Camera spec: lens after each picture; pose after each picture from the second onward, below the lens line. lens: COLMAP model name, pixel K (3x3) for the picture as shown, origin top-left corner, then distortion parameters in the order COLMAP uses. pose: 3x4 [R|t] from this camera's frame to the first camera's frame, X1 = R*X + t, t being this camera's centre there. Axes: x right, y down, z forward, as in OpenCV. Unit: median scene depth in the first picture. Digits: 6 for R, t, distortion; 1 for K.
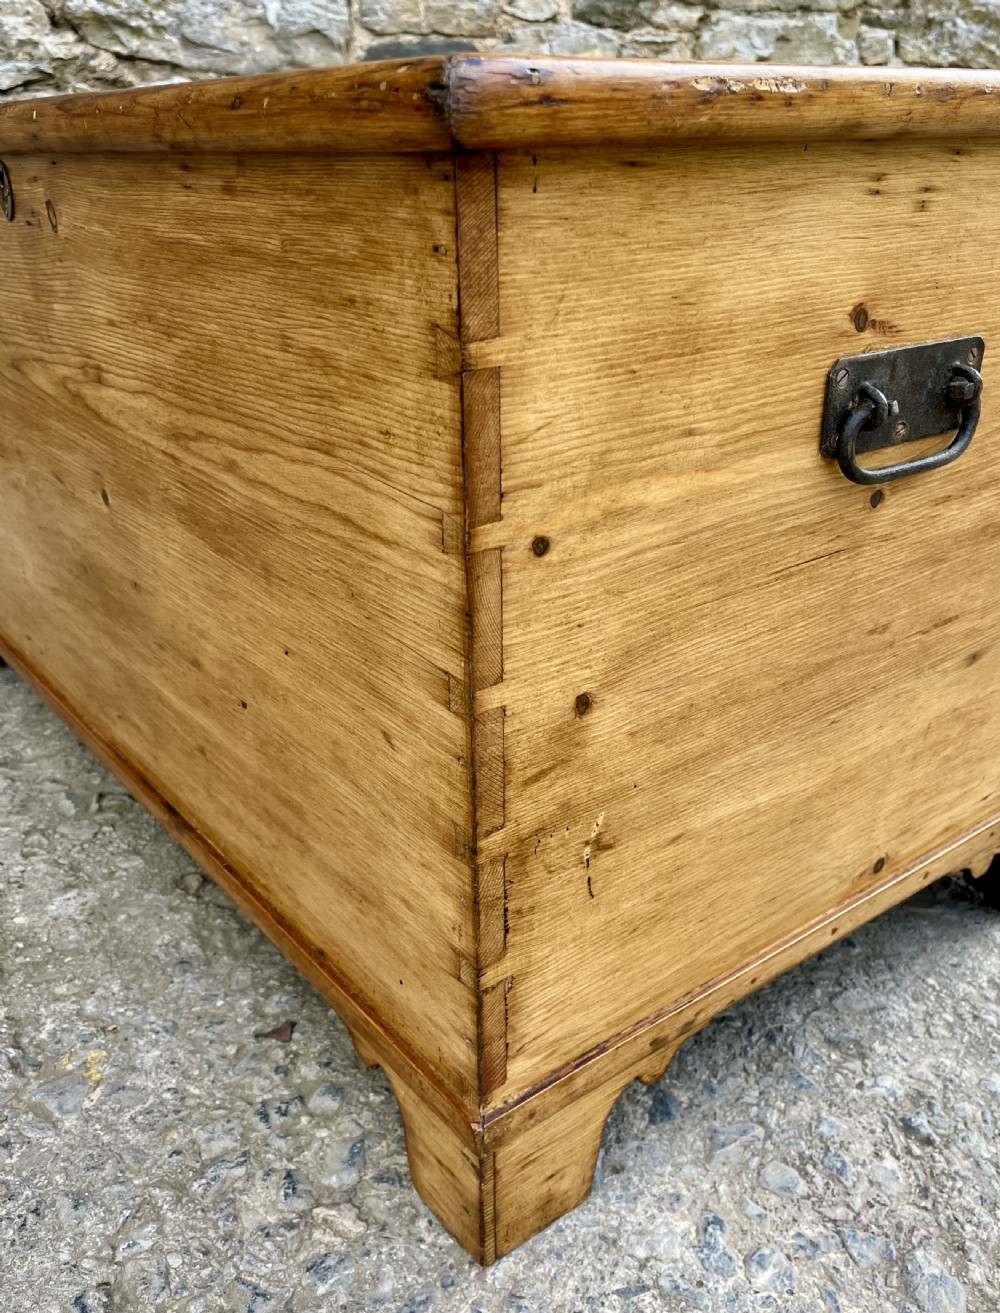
lens RADIAL K [[1182.4, 0, 487.7], [0, 1182.4, 643.4], [0, 0, 1]] dist [0.058629, -0.085865]
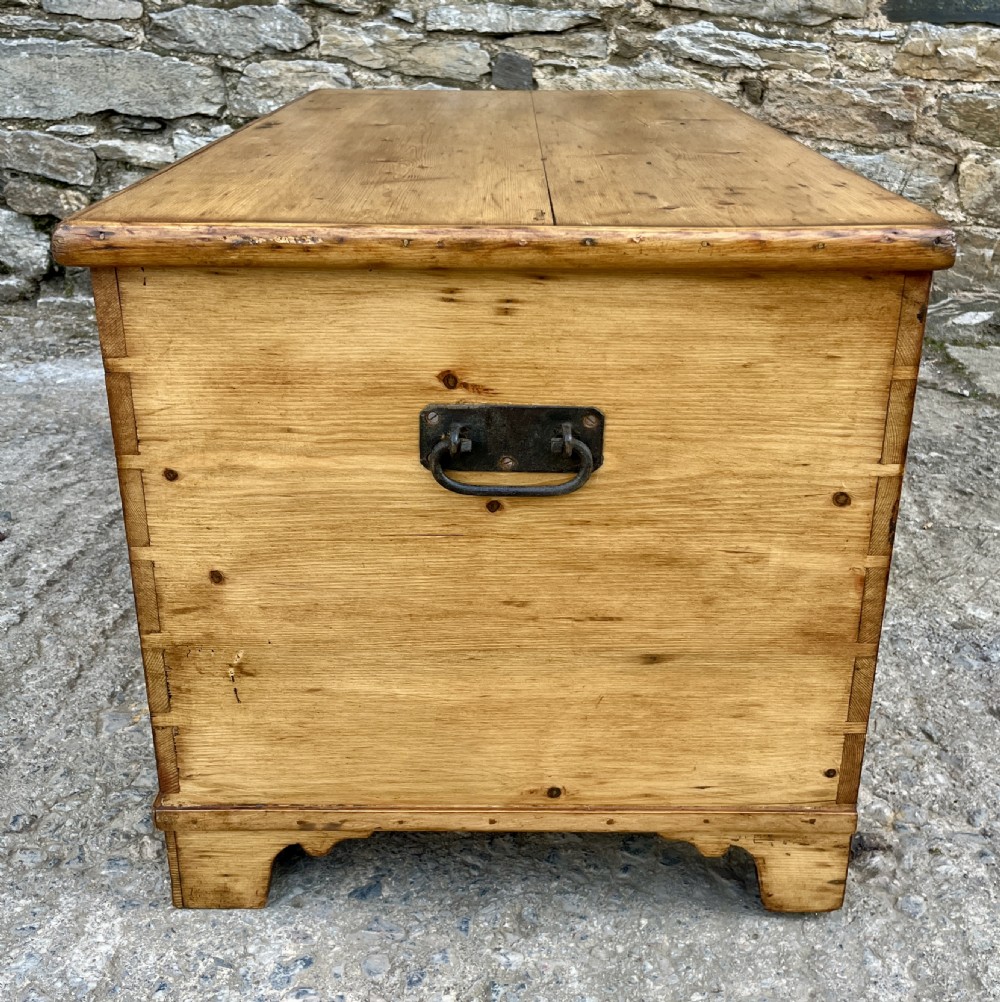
lens RADIAL K [[1162.5, 0, 508.5], [0, 1162.5, 442.3], [0, 0, 1]] dist [0.021711, 0.000000]
pose [[0.794568, 0.242679, -0.556569, 1.053000], [-0.254527, 0.965352, 0.057552, -0.271057], [0.551251, 0.095933, 0.828806, -0.095975]]
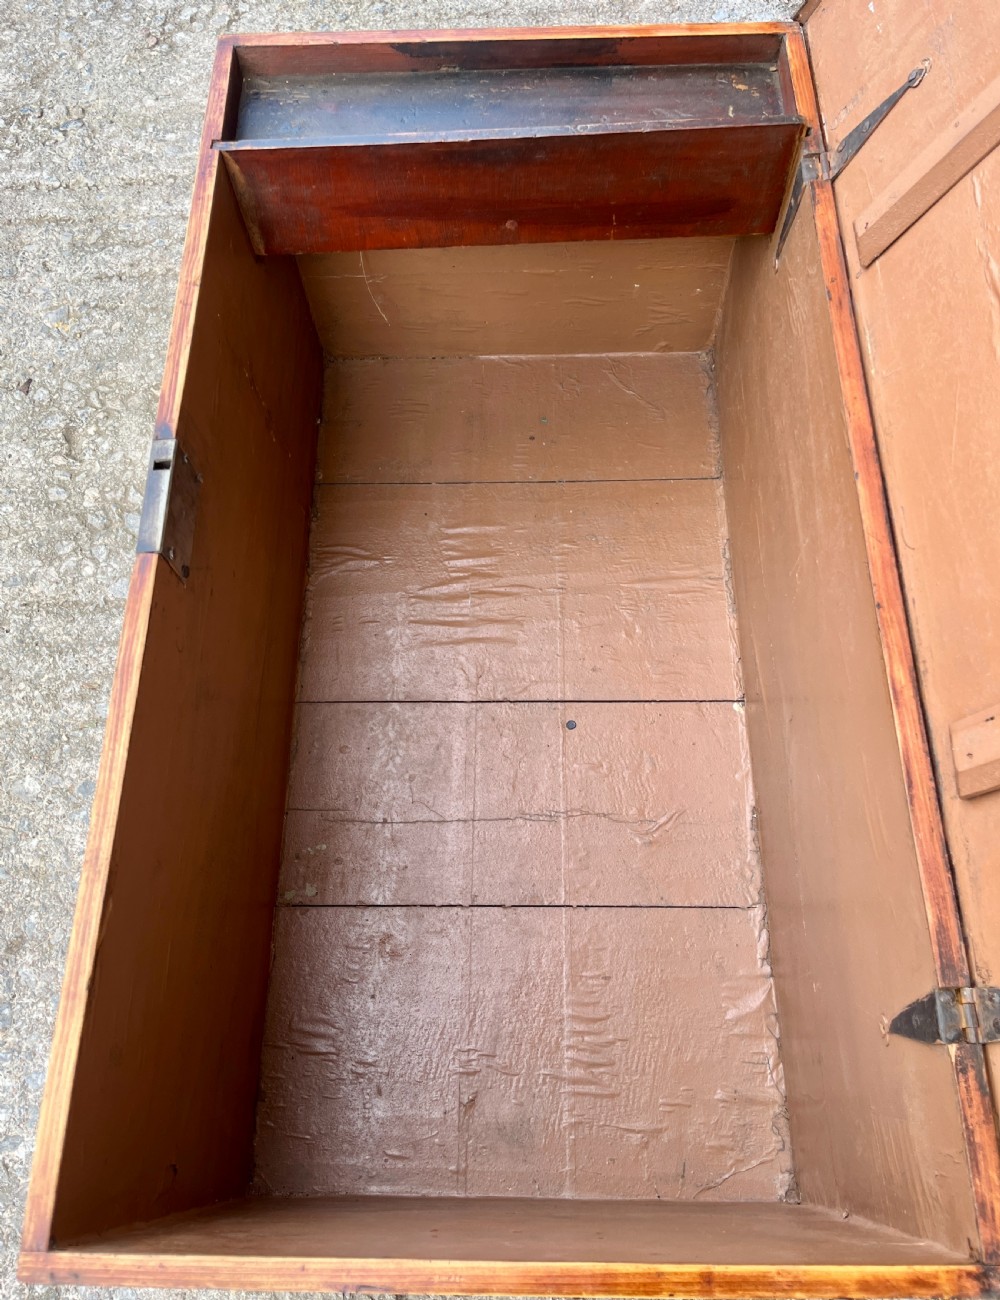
lens RADIAL K [[1061.6, 0, 488.3], [0, 1061.6, 628.8], [0, 0, 1]] dist [0.025036, -0.005545]
pose [[-0.541650, 0.777828, -0.318745, 0.430023], [-0.275945, 0.193644, 0.941465, -2.105530], [0.794021, 0.597901, 0.109750, 2.165420]]
